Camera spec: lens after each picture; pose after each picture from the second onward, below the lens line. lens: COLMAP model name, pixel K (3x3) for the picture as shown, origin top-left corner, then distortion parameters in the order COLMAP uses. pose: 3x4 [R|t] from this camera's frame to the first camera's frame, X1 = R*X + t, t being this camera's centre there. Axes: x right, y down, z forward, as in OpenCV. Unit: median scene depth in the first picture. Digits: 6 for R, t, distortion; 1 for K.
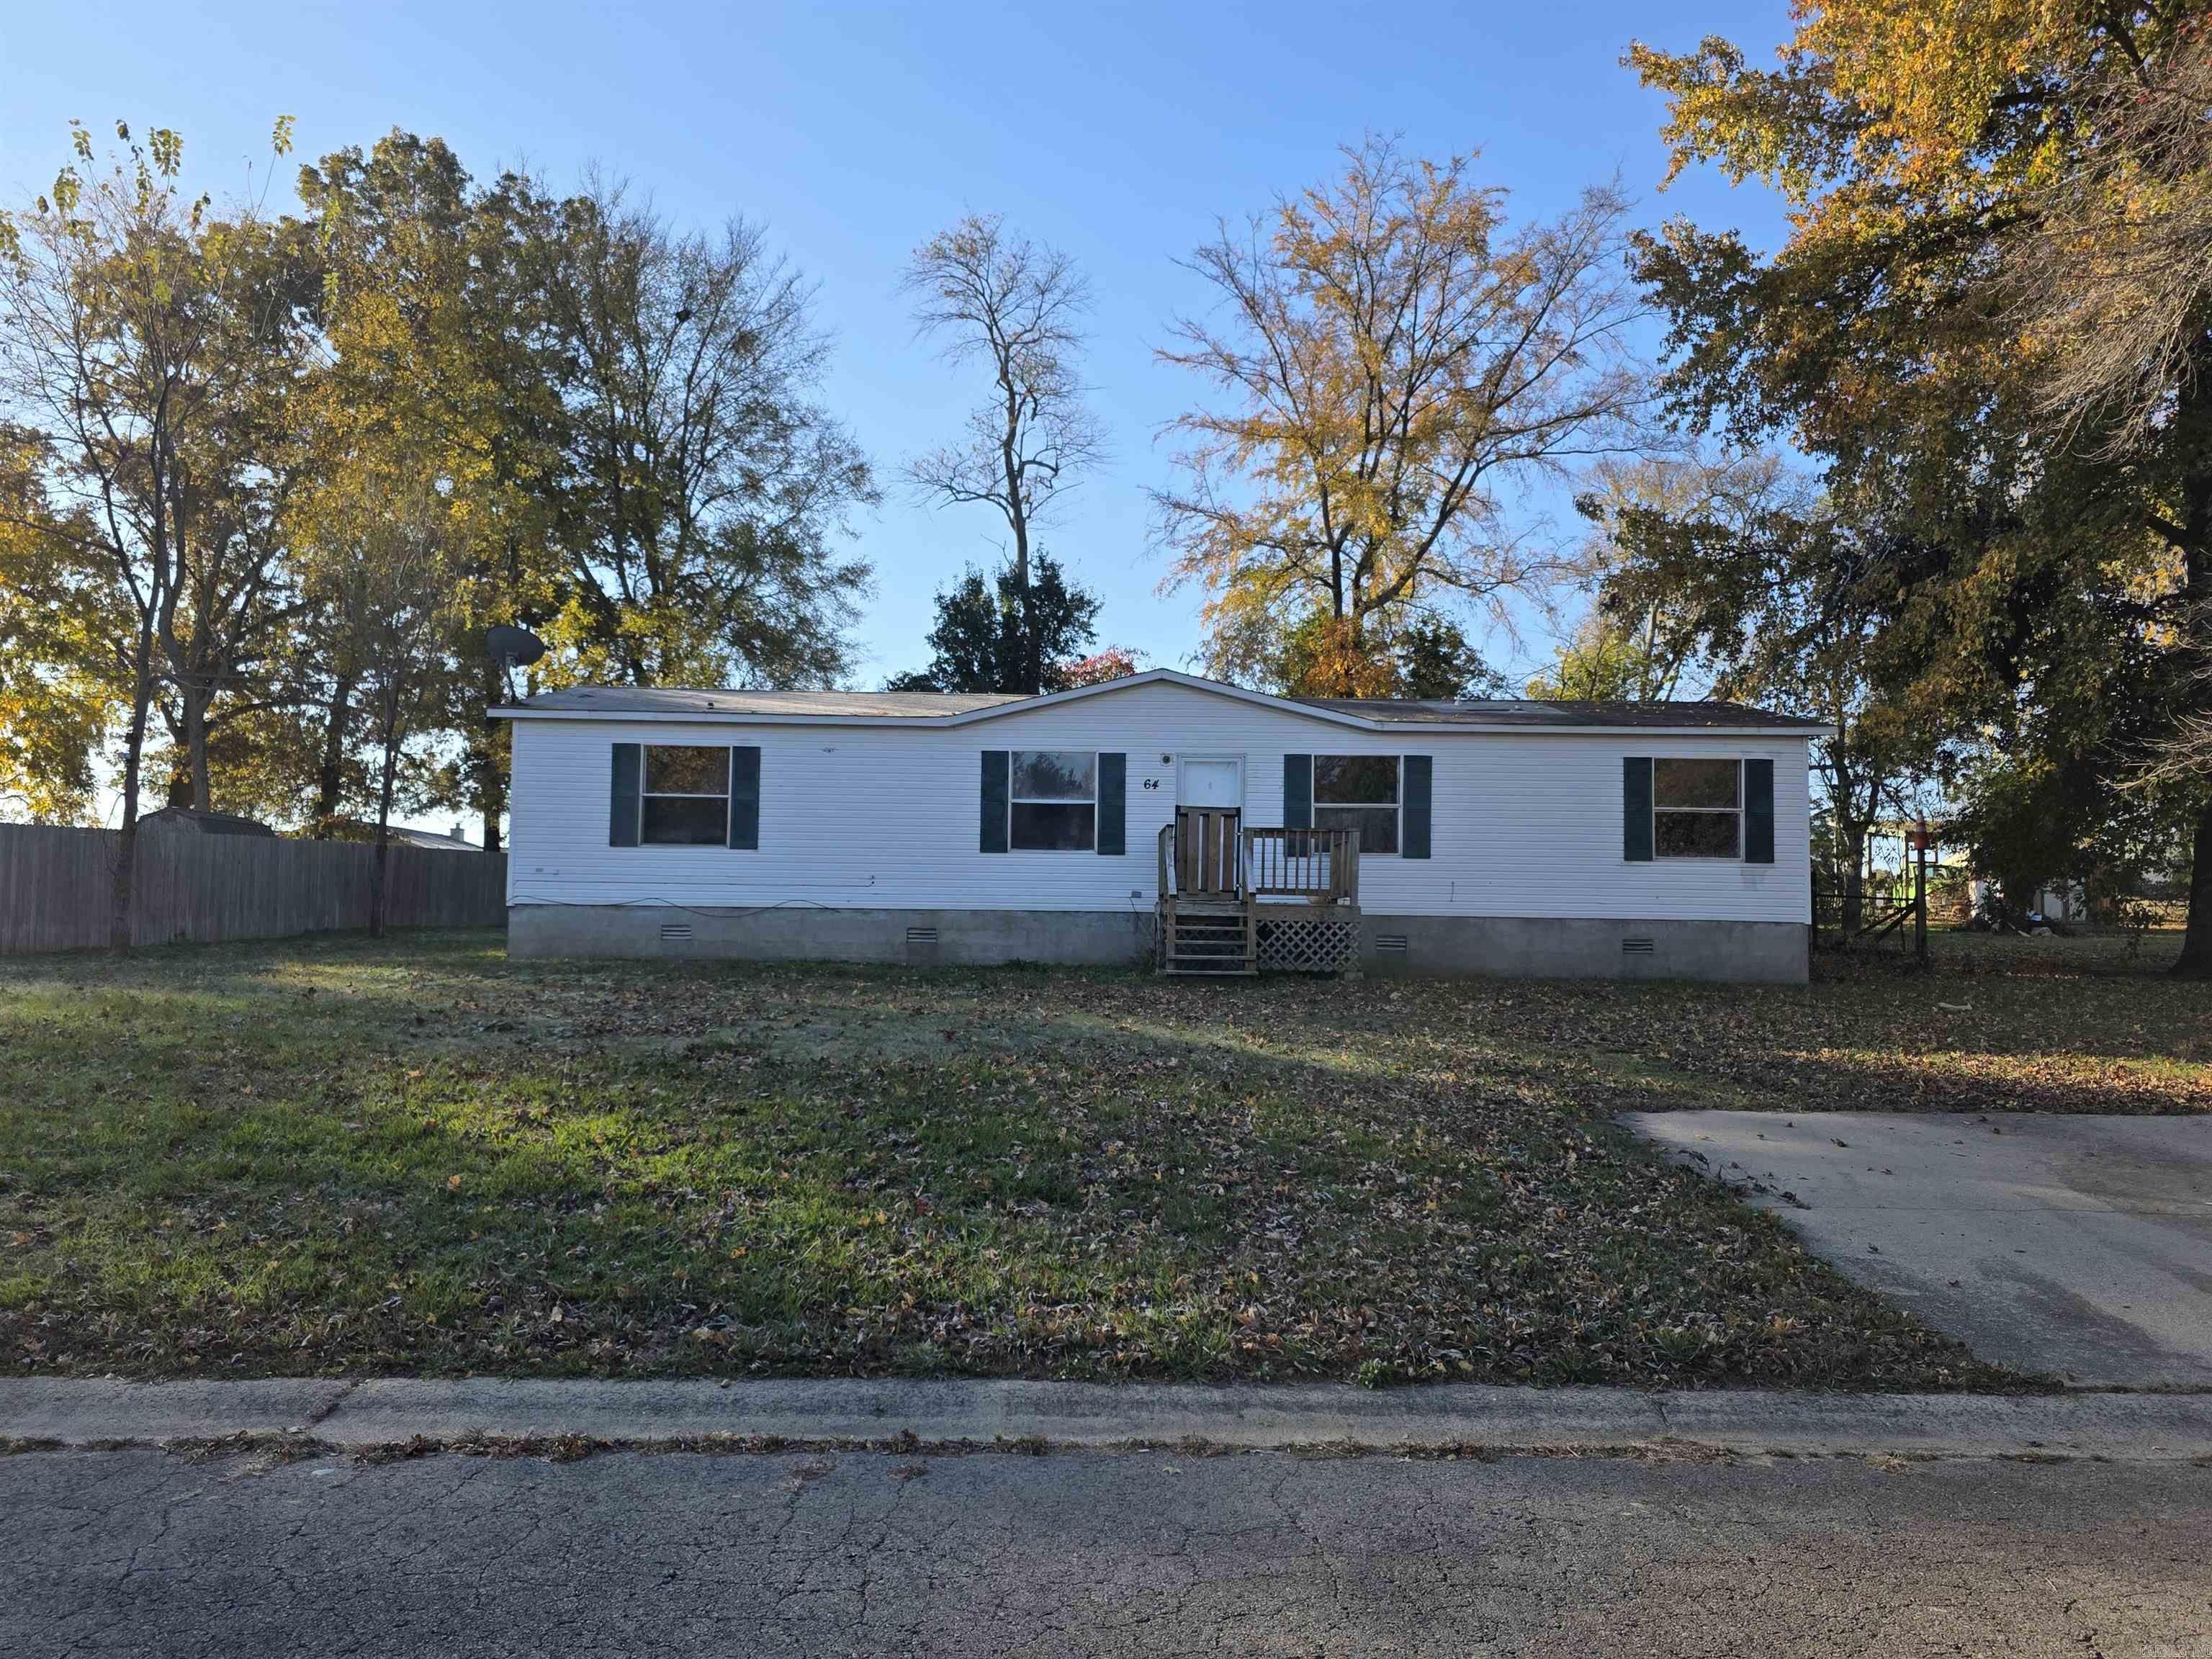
lens RADIAL K [[1640.1, 0, 1100.2], [0, 1640.1, 843.6], [0, 0, 1]] dist [0.069916, -0.023256]
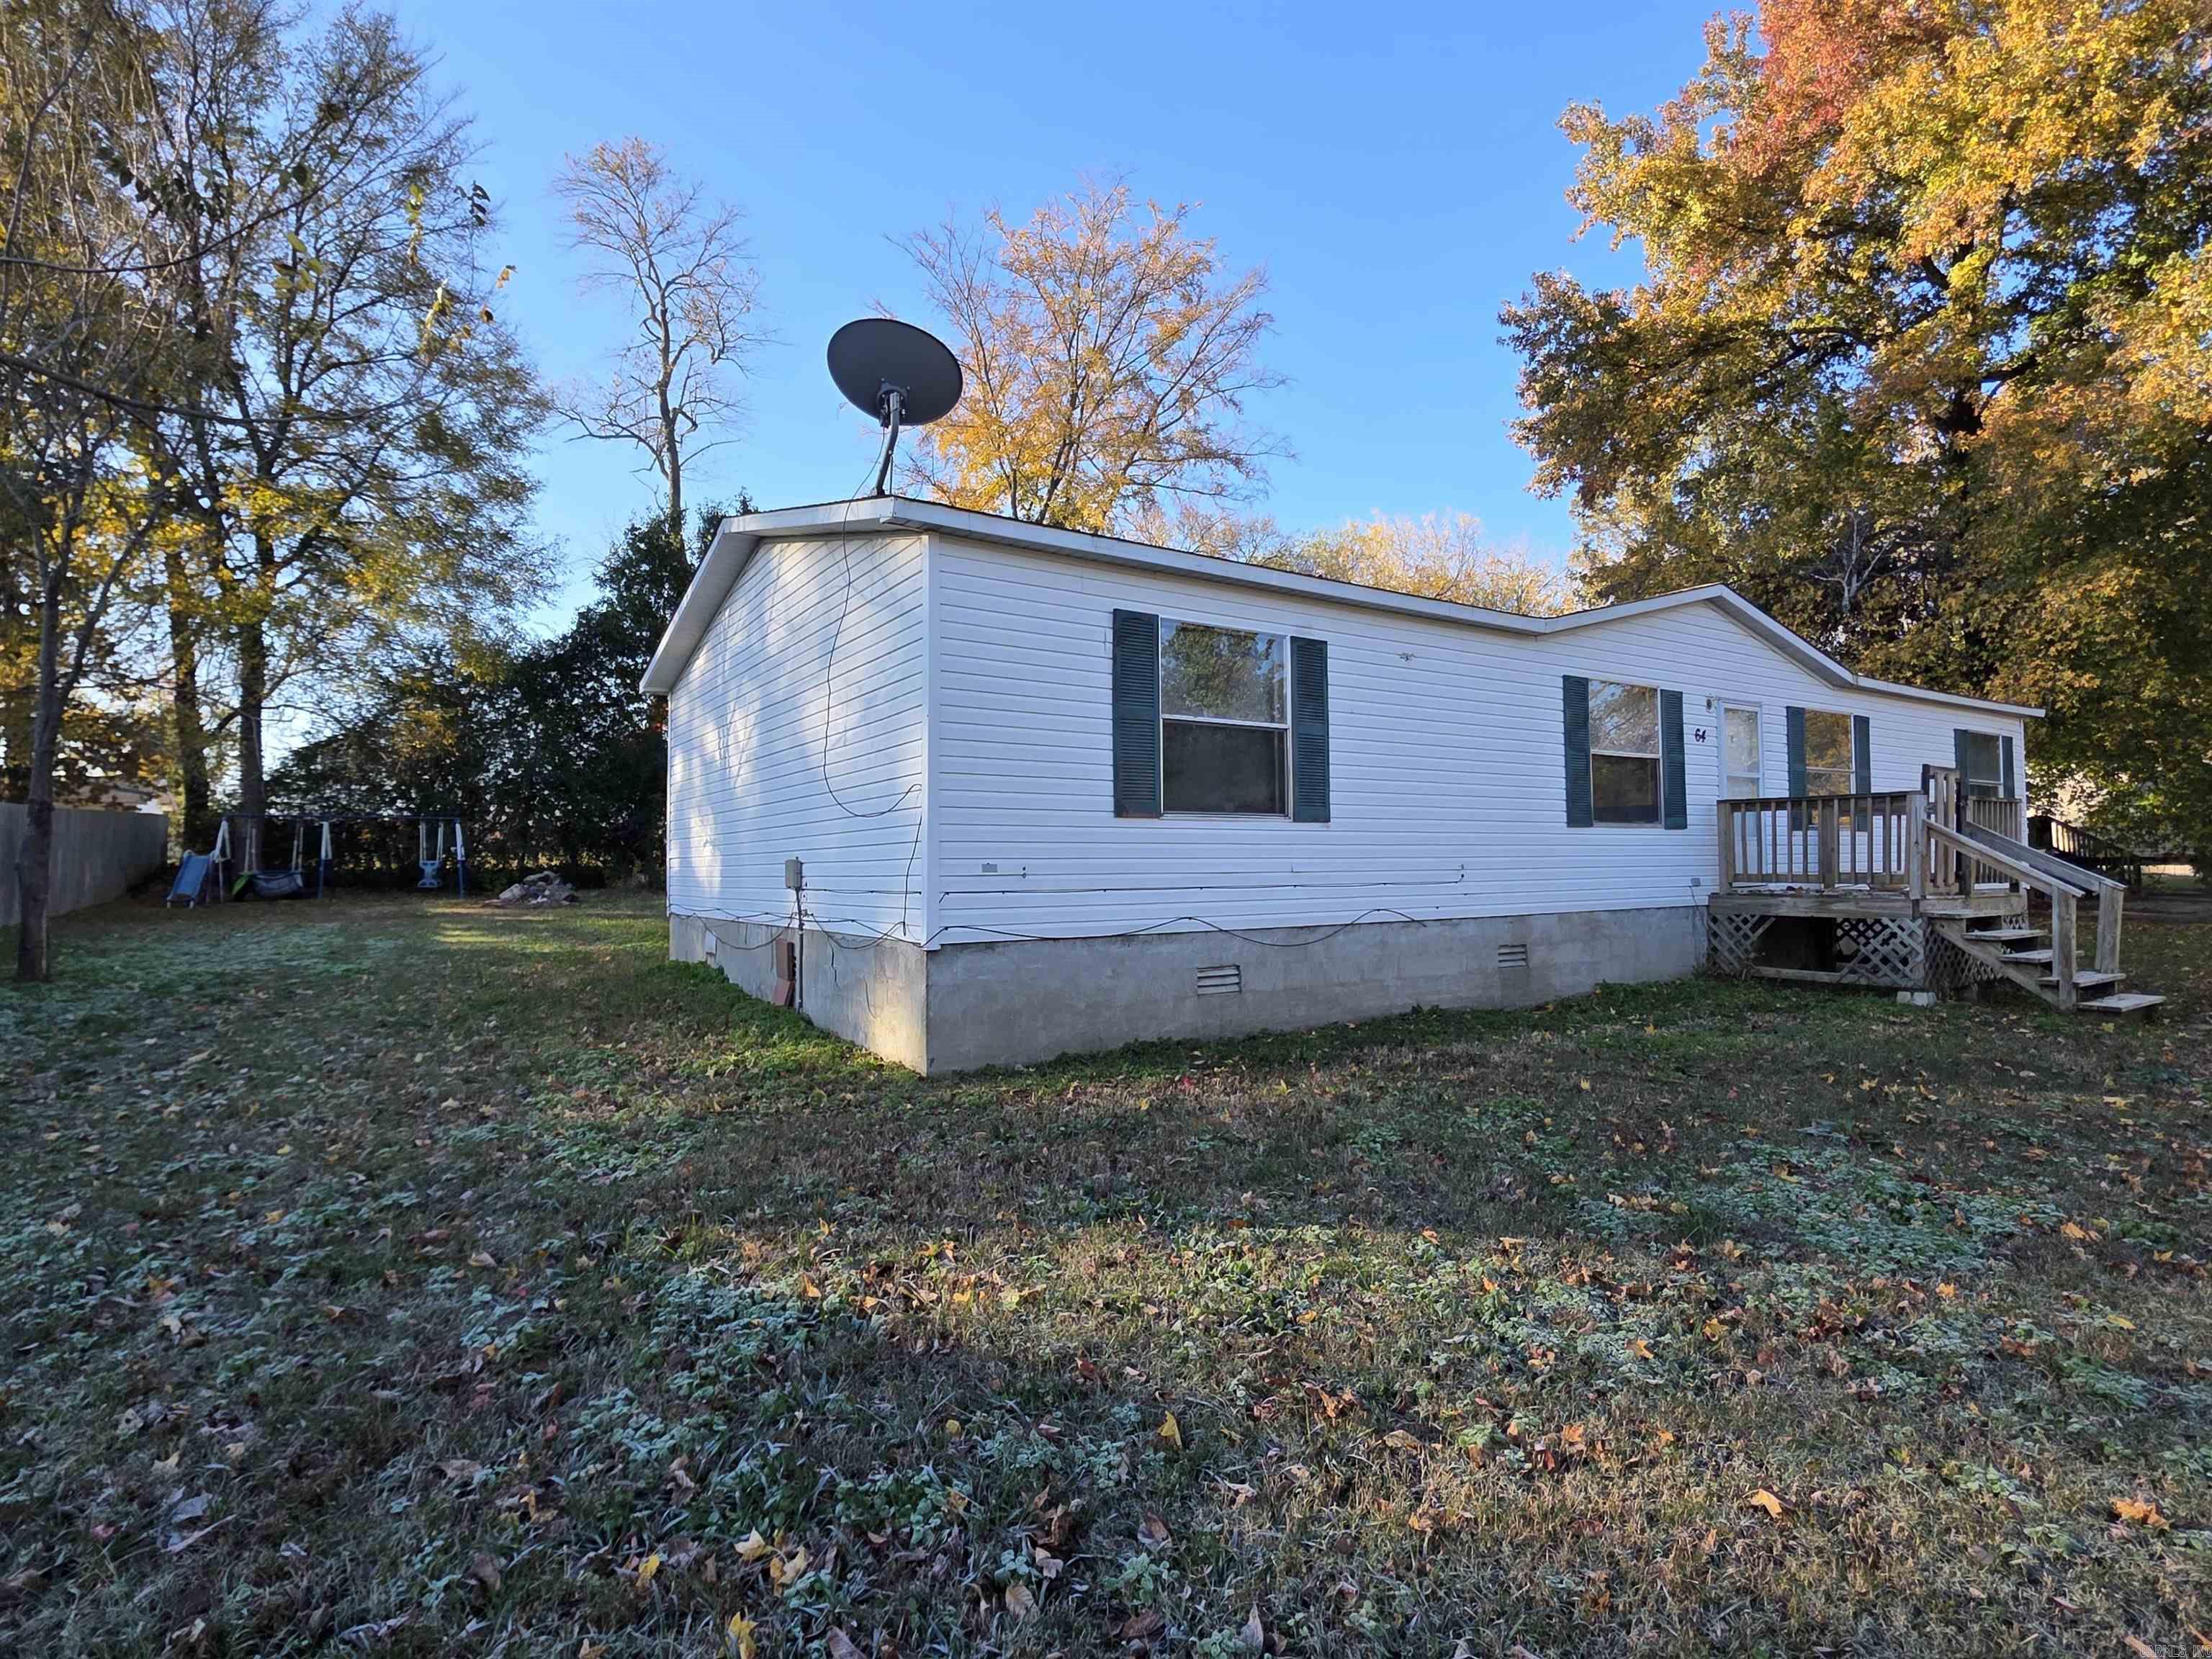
lens RADIAL K [[1106.7, 0, 1096.8], [0, 1106.7, 809.7], [0, 0, 1]] dist [0.013411, 0.000107]
pose [[0.830462, 0.004982, 0.557052, -0.354641], [-0.011605, 0.999898, 0.008359, -0.002277], [-0.556954, -0.013406, 0.830435, 0.530606]]
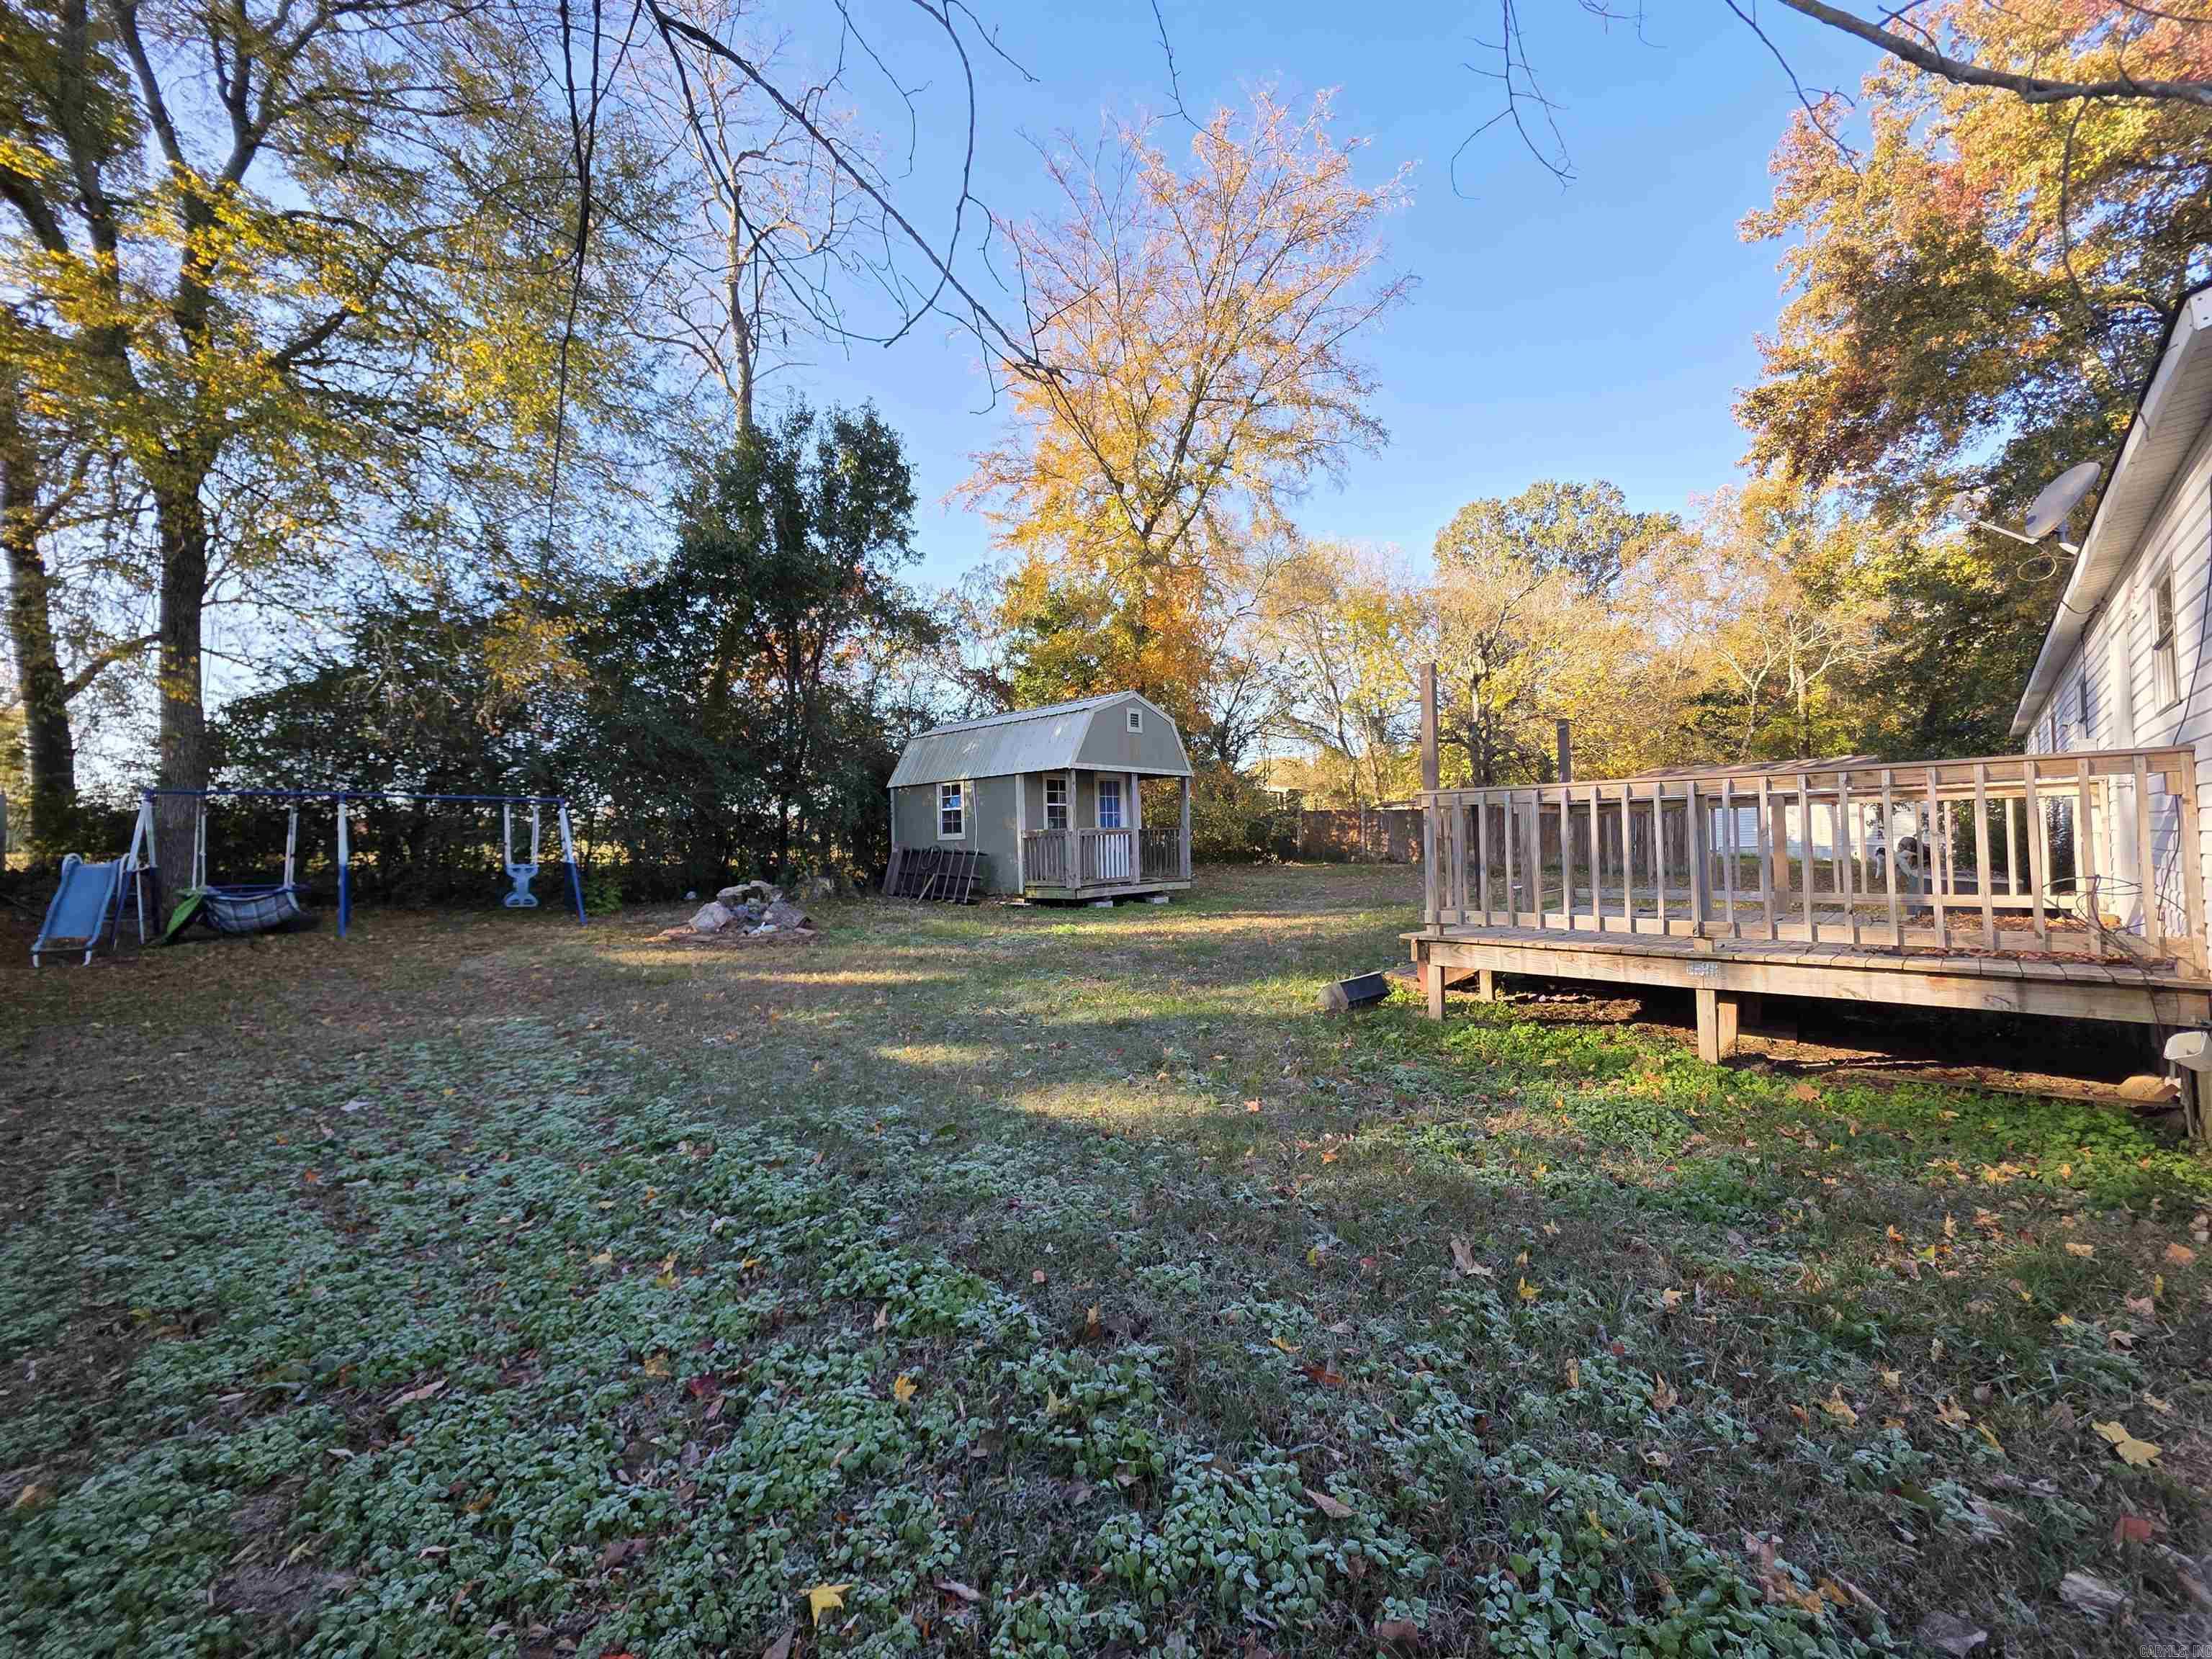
lens RADIAL K [[882.8, 0, 1104.2], [0, 882.8, 826.1], [0, 0, 1]] dist [-0.004187, -0.000386]
pose [[0.697793, -0.000185, 0.716299, -0.405097], [-0.018569, 0.999659, 0.018347, 0.017652], [-0.716059, -0.026103, 0.697552, 0.988418]]
